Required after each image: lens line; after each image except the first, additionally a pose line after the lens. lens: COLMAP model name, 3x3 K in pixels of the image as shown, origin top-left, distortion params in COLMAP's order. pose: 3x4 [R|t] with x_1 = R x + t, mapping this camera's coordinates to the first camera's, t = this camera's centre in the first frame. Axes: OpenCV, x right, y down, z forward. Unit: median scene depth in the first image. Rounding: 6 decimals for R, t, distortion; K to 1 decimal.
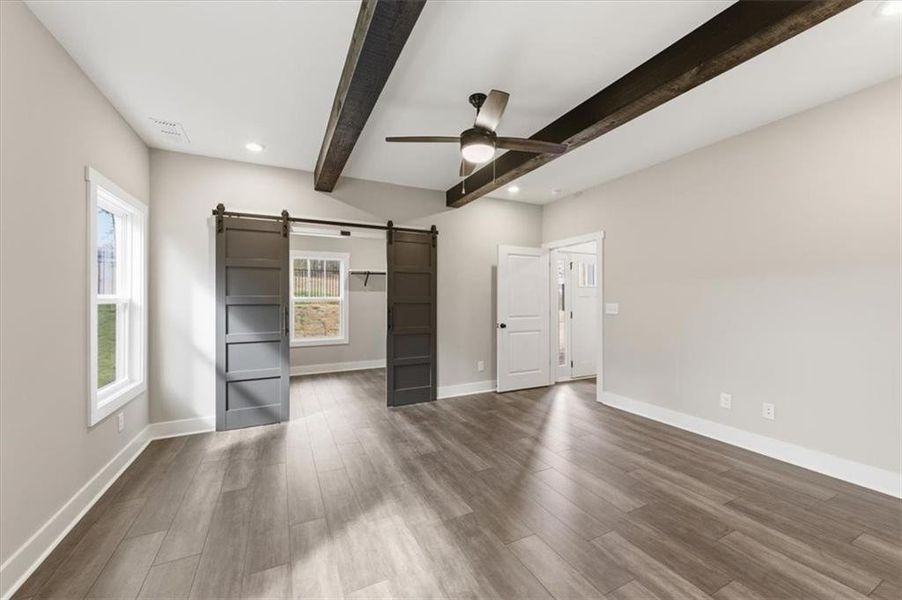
lens RADIAL K [[350.0, 0, 454.6], [0, 350.0, 298.9], [0, 0, 1]] dist [-0.016811, -0.000079]
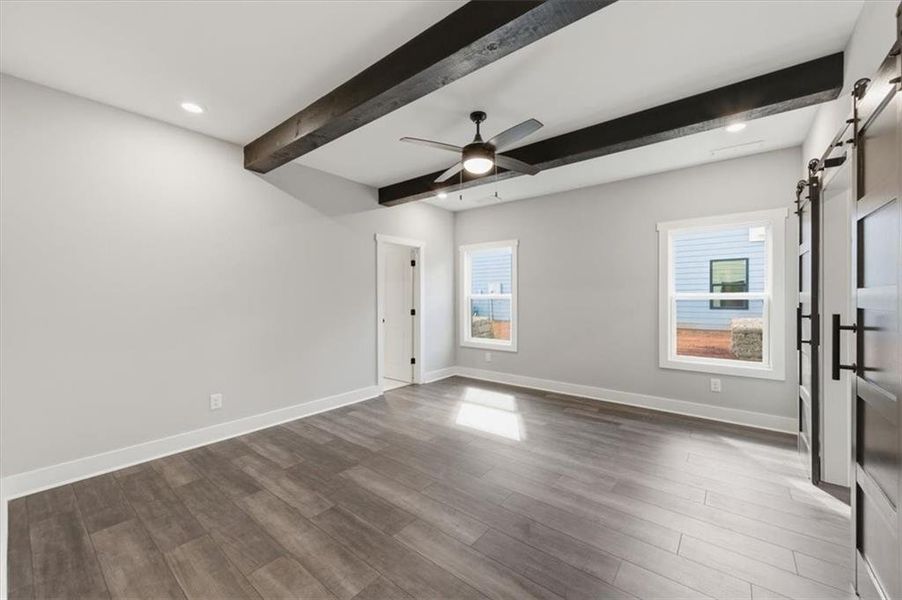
lens RADIAL K [[350.0, 0, 454.6], [0, 350.0, 298.9], [0, 0, 1]] dist [-0.016811, -0.000079]
pose [[-0.902551, 0.007566, -0.430517, 0.703792], [0.009021, 0.999958, -0.001339, 0.004366], [0.430489, -0.005092, -0.902582, 2.245962]]
